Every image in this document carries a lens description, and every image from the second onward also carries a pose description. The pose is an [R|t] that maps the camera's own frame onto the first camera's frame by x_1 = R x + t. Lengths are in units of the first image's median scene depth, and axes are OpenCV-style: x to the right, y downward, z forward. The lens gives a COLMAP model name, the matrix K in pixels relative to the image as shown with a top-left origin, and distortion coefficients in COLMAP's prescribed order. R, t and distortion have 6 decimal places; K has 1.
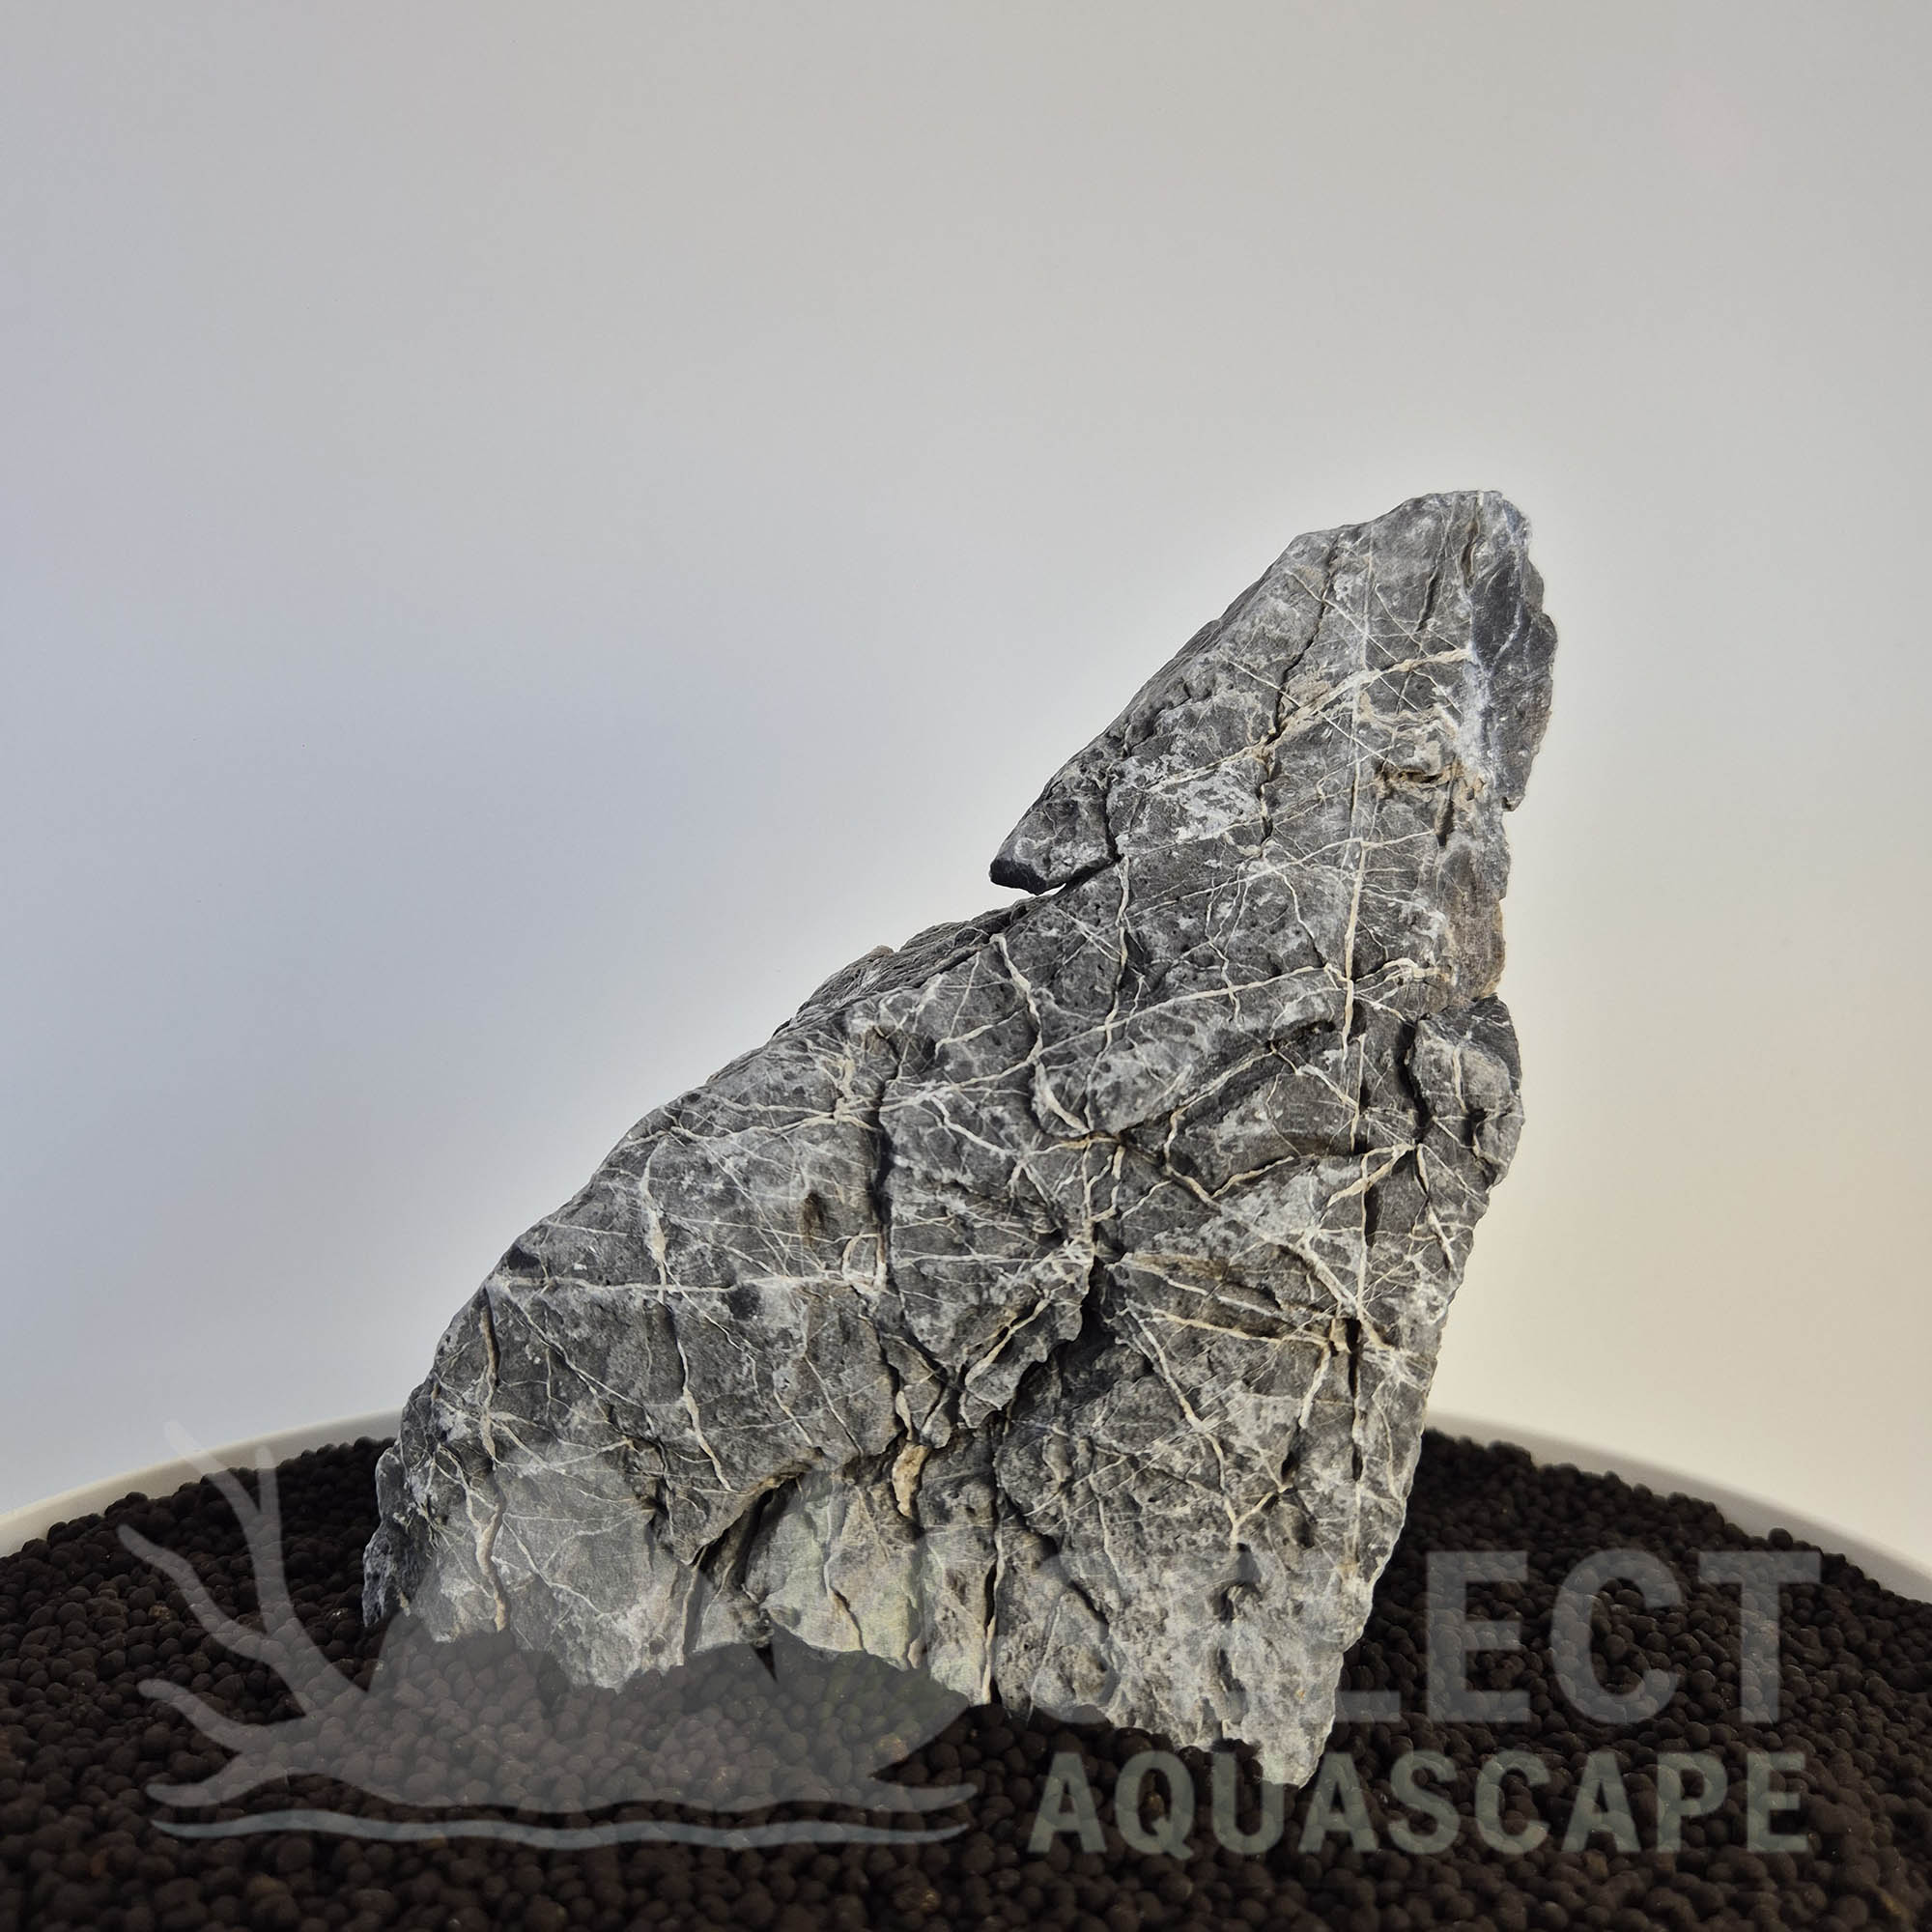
lens RADIAL K [[1783.3, 0, 962.9], [0, 1783.3, 953.1], [0, 0, 1]] dist [0.033988, 0.000000]
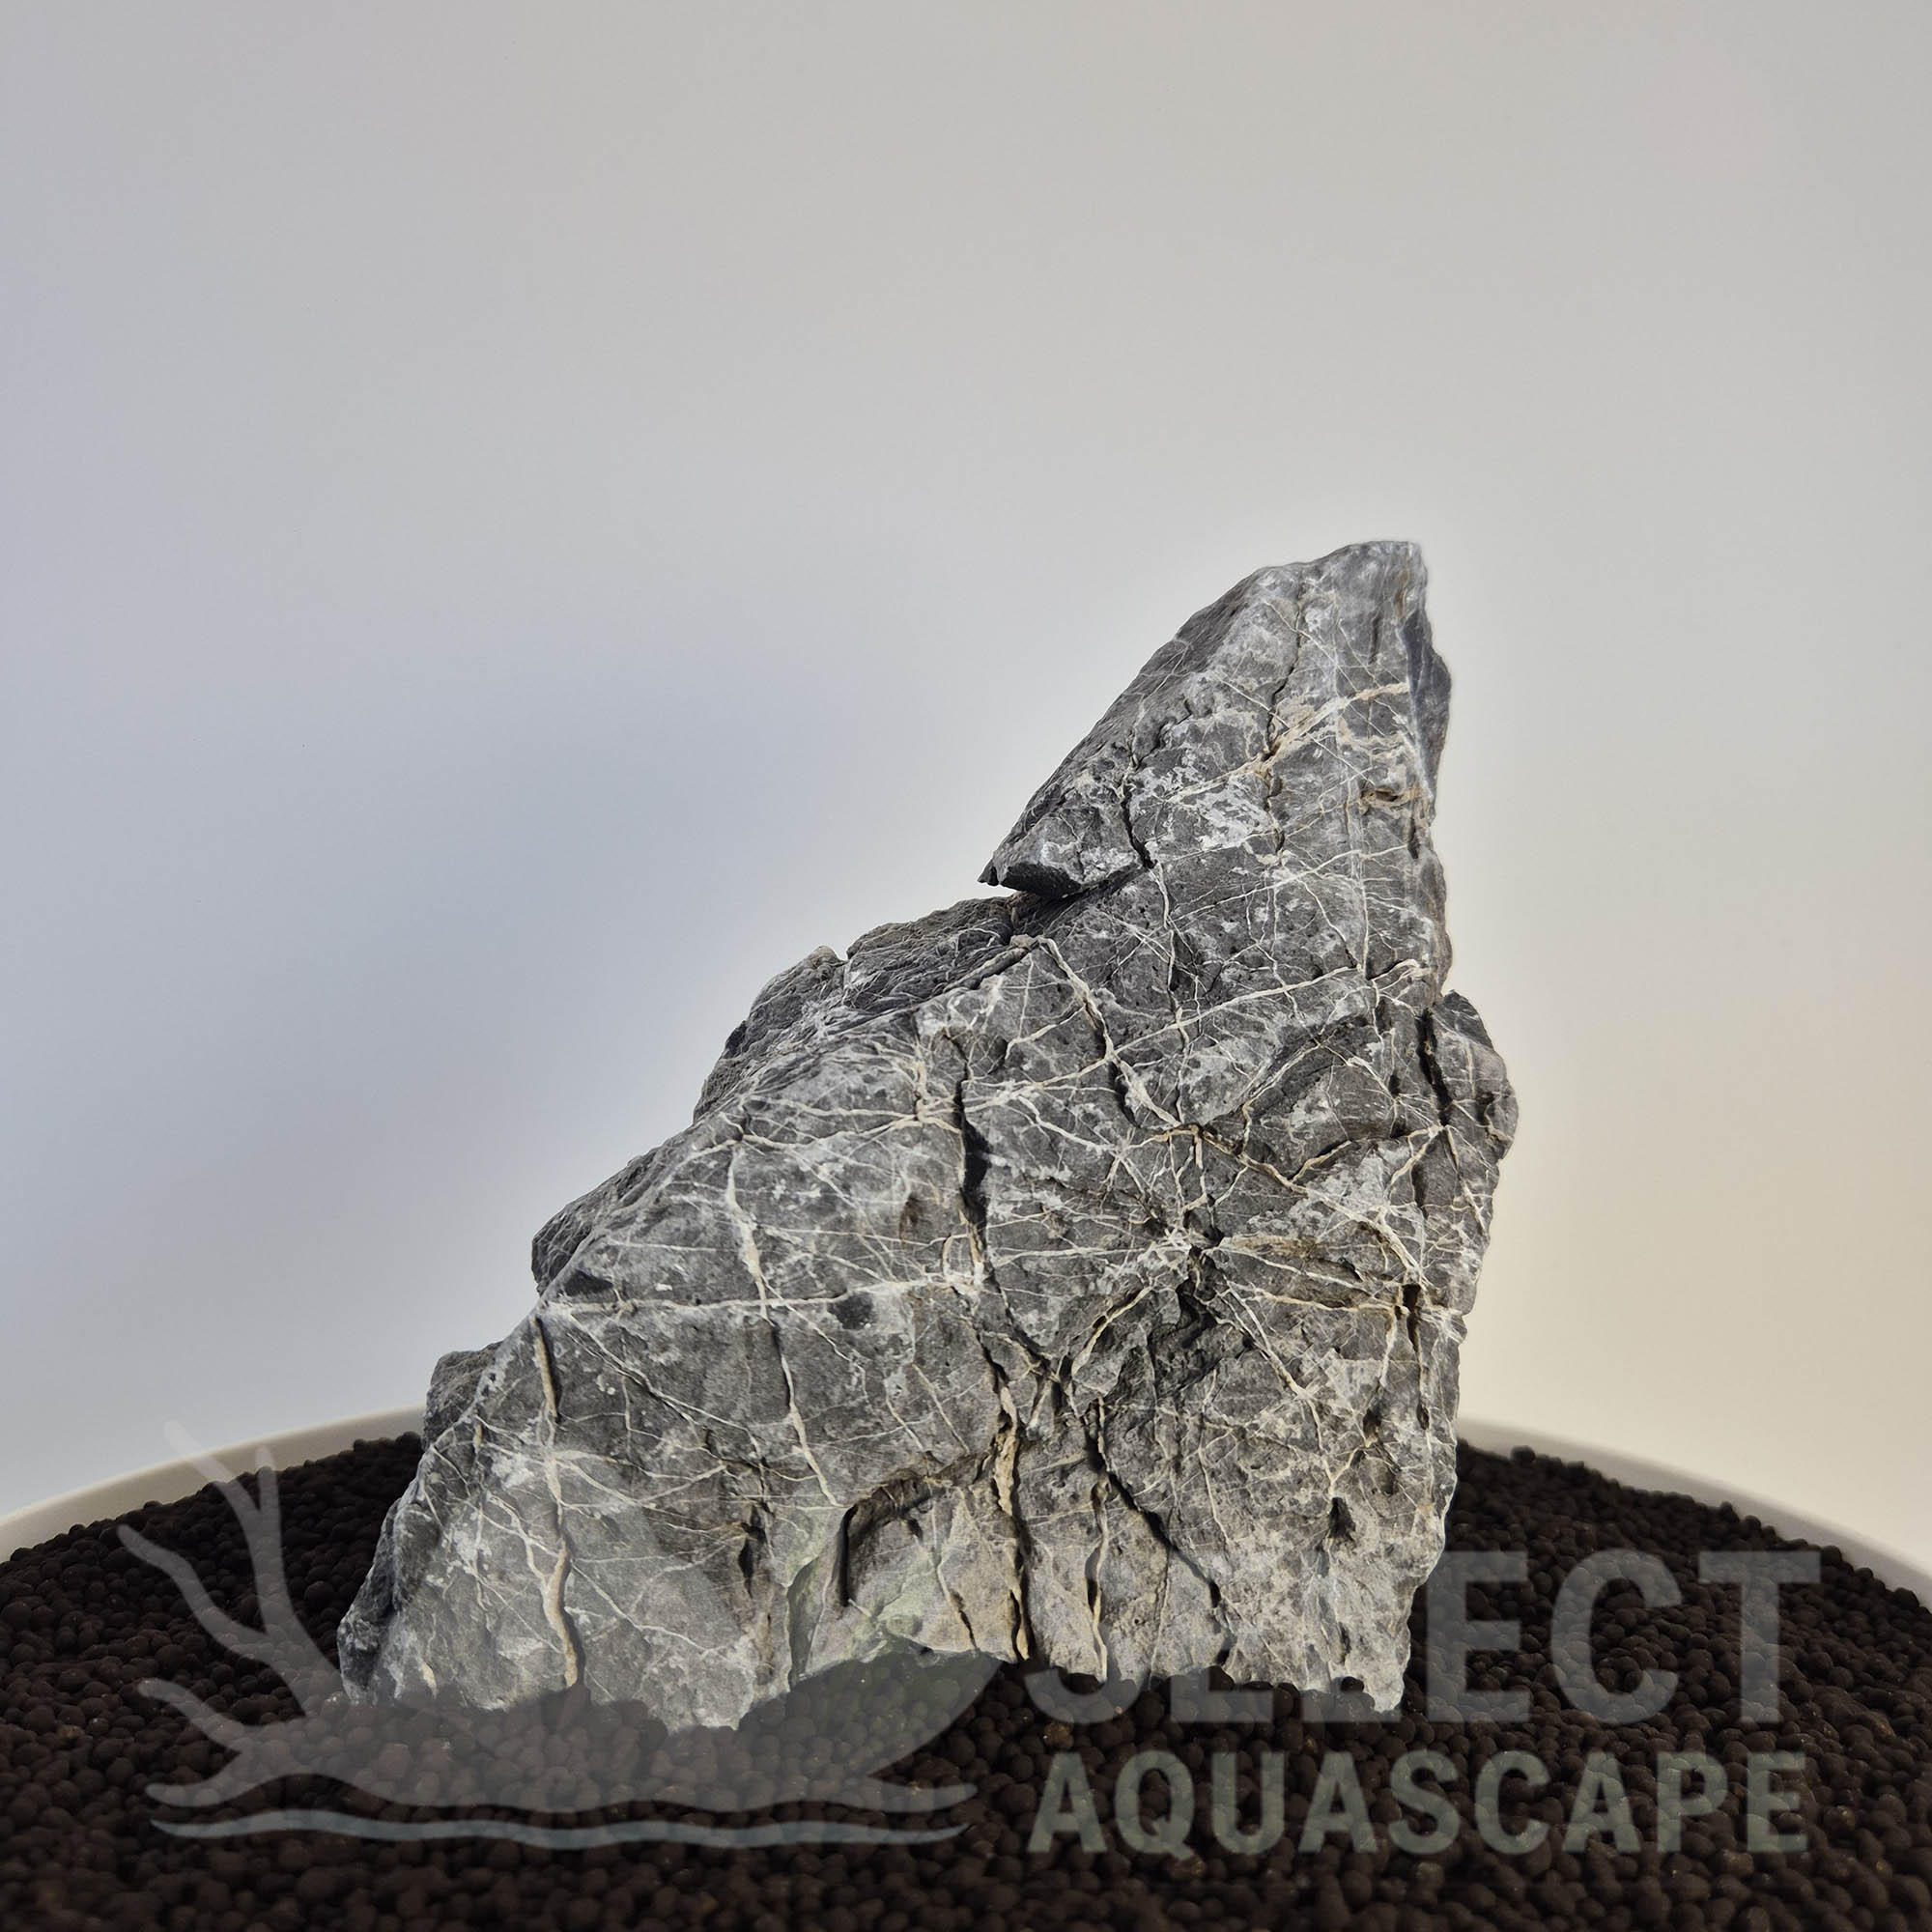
lens RADIAL K [[1783.3, 0, 963.7], [0, 1783.3, 949.5], [0, 0, 1]] dist [0.033988, 0.000000]
pose [[0.929487, 0.001094, 0.368852, -0.421674], [-0.001323, 0.999999, 0.000367, -0.003302], [-0.368851, -0.000829, 0.929488, 0.067012]]
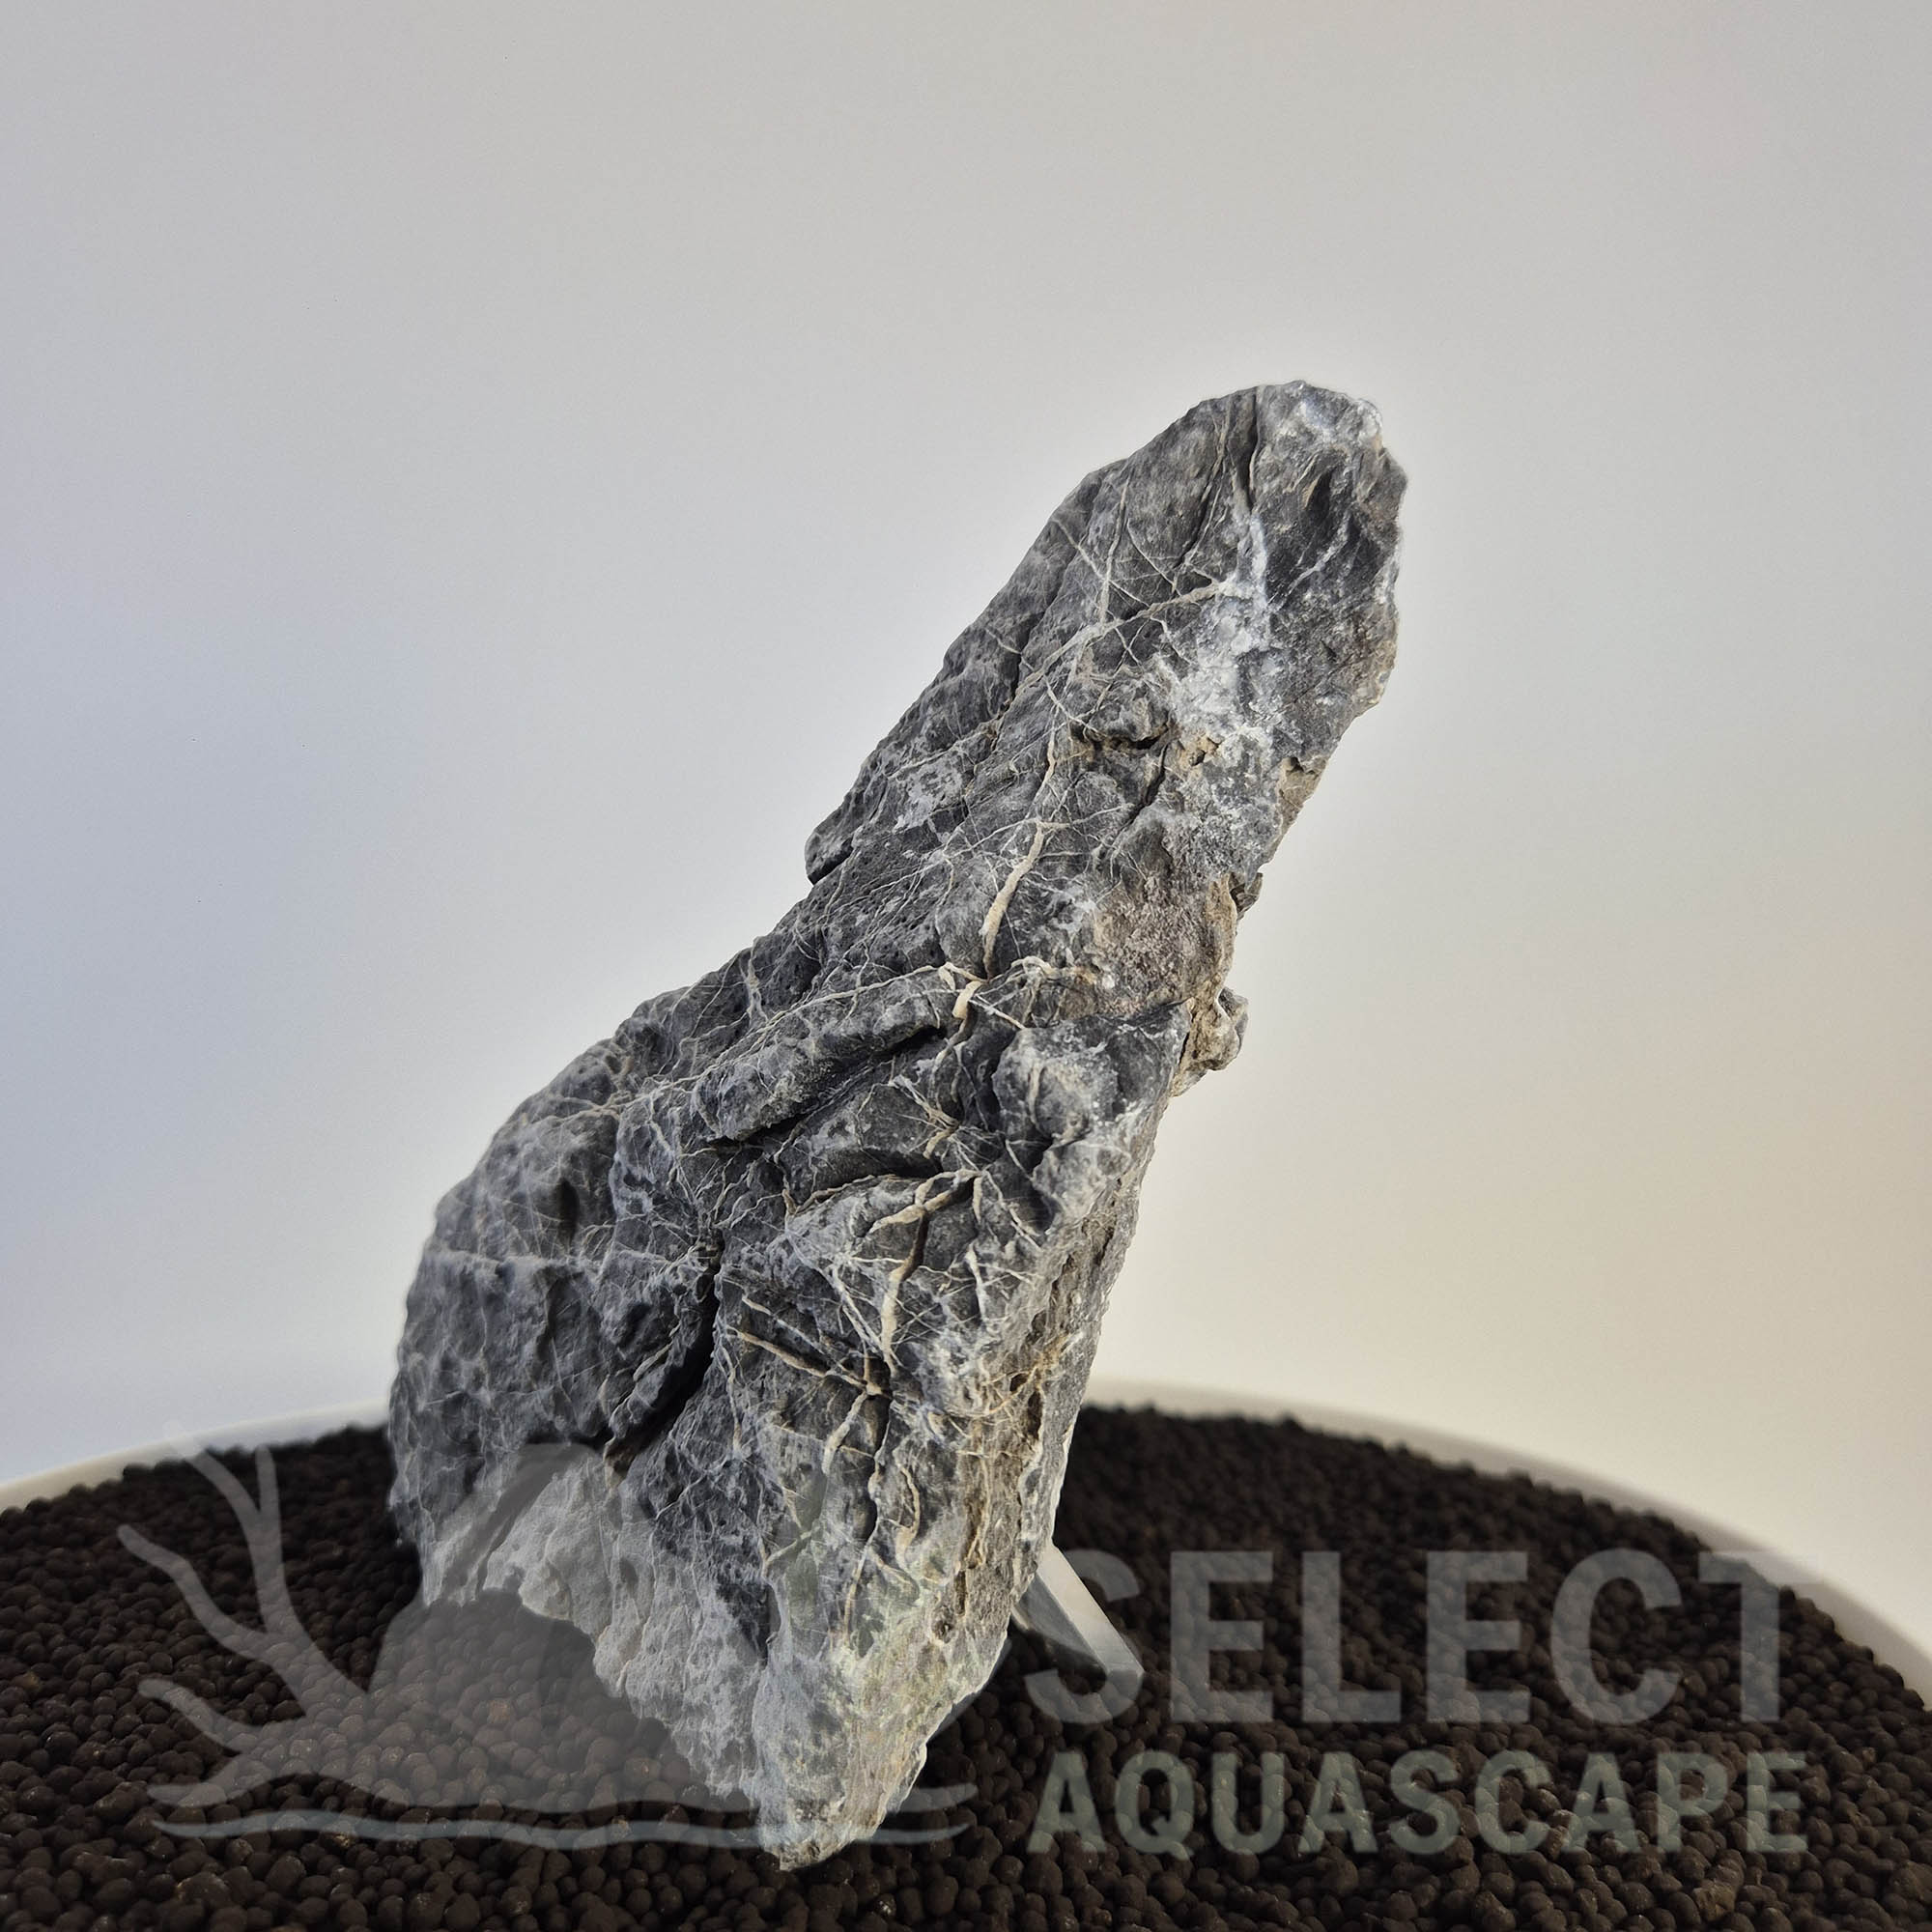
lens RADIAL K [[1783.3, 0, 965.7], [0, 1783.3, 962.5], [0, 0, 1]] dist [0.033988, 0.000000]
pose [[0.810228, -0.000568, -0.586115, 0.722557], [0.001518, 0.999998, 0.001129, 0.004861], [0.586113, -0.001804, 0.810227, 0.283724]]
